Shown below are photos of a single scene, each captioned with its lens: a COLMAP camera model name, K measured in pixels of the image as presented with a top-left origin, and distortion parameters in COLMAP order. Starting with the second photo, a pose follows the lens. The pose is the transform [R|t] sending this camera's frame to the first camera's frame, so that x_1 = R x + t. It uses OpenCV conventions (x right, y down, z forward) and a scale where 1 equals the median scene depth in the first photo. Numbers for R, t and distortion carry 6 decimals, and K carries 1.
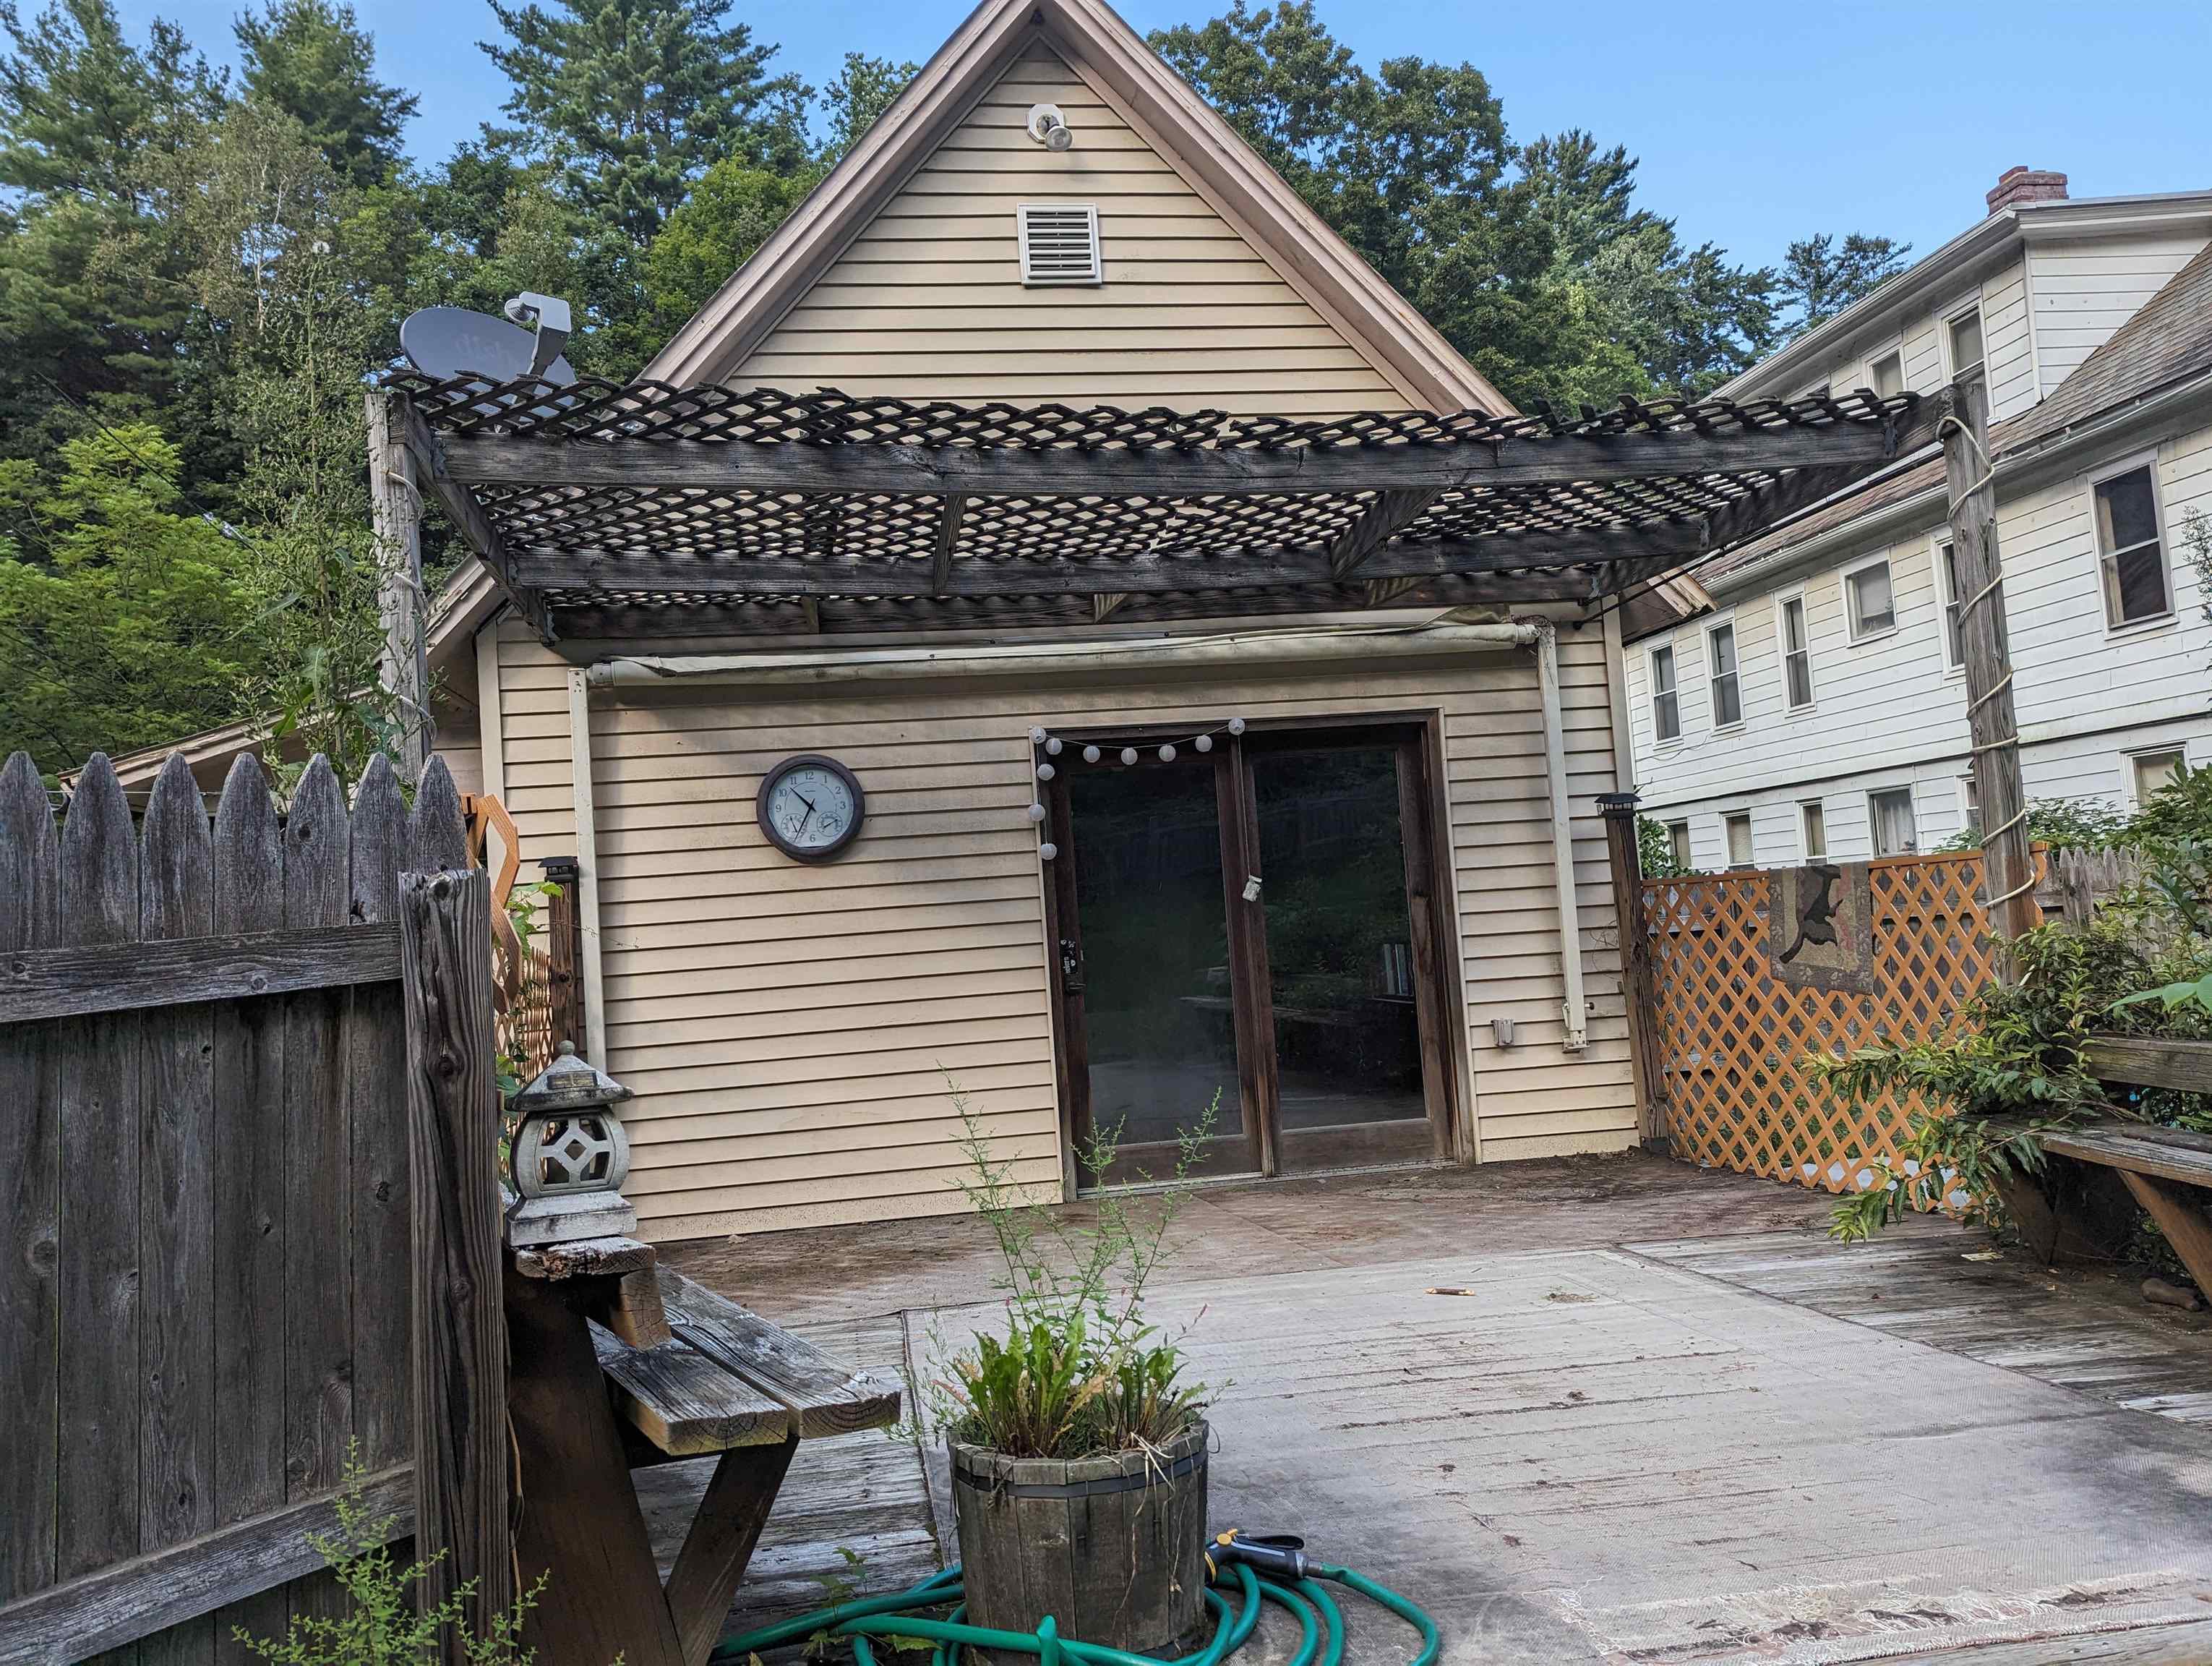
lens RADIAL K [[1550.9, 0, 1103.3], [0, 1550.9, 835.2], [0, 0, 1]] dist [0.074015, -0.065676]
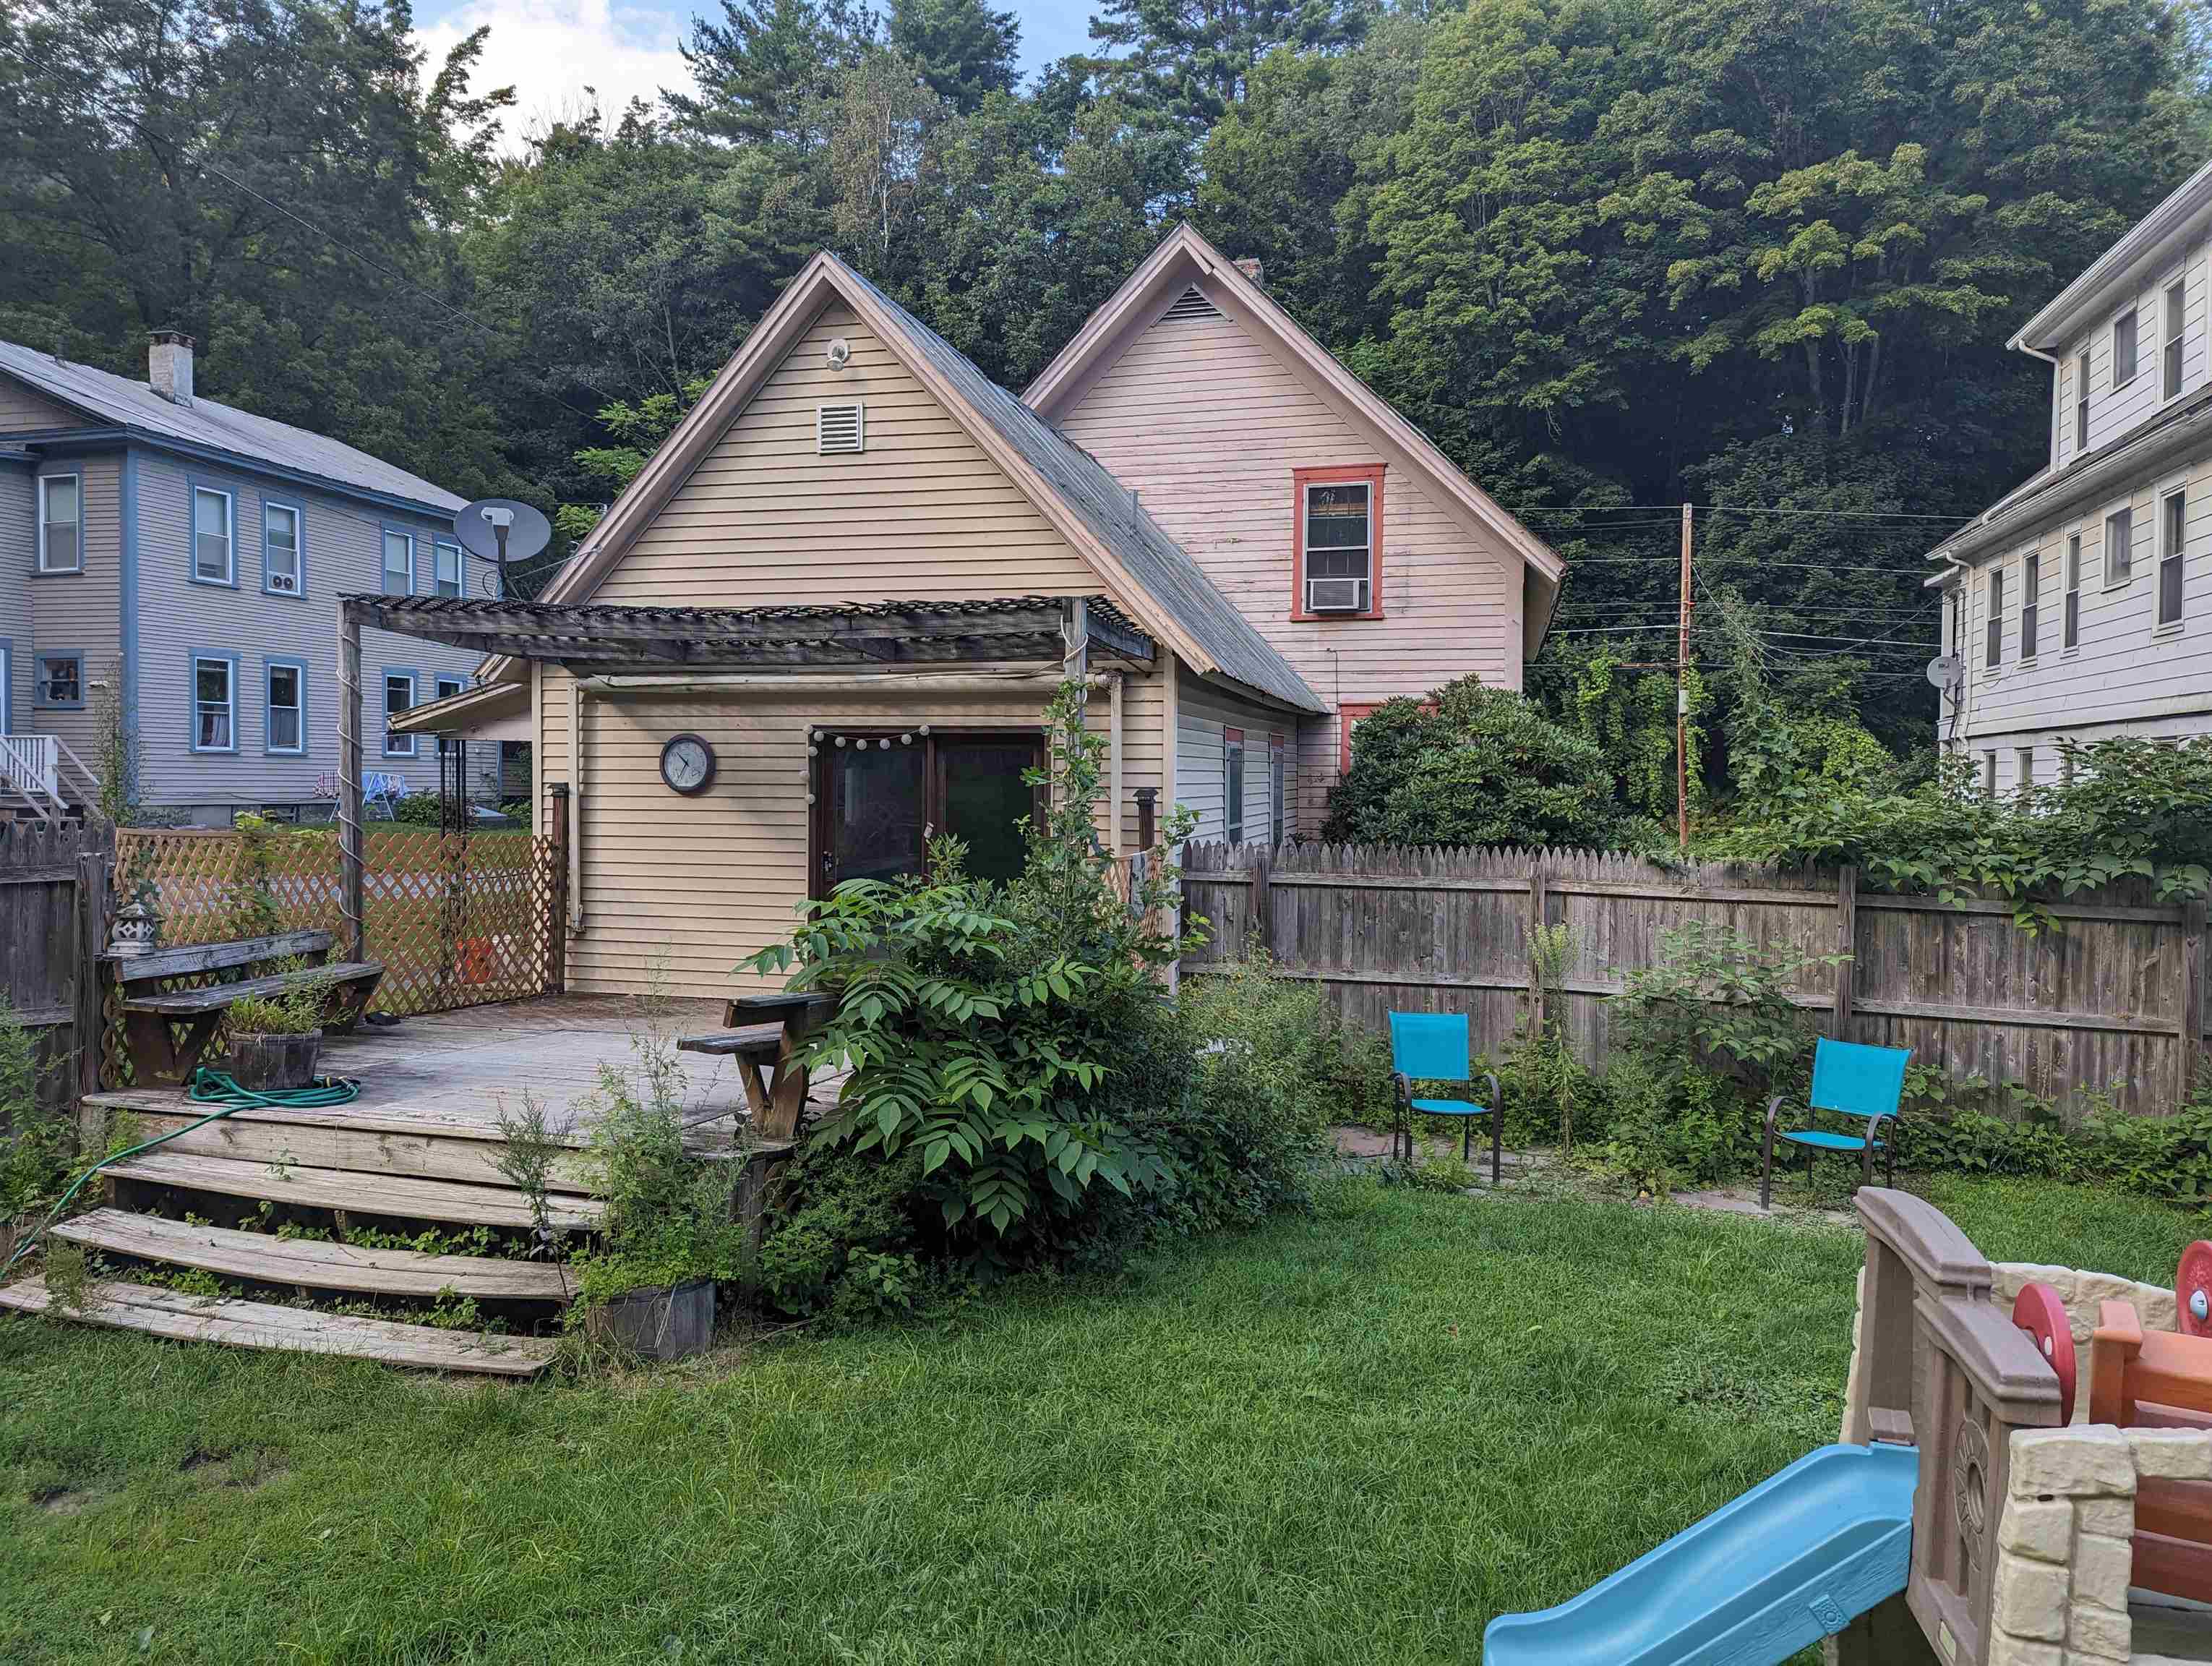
lens RADIAL K [[1550.9, 0, 1098.7], [0, 1550.9, 813.4], [0, 0, 1]] dist [0.074015, -0.065676]
pose [[0.914896, 0.086237, -0.394370, 0.909551], [-0.049631, 0.993533, 0.102118, -0.160299], [0.400627, -0.073855, 0.913260, -0.413055]]
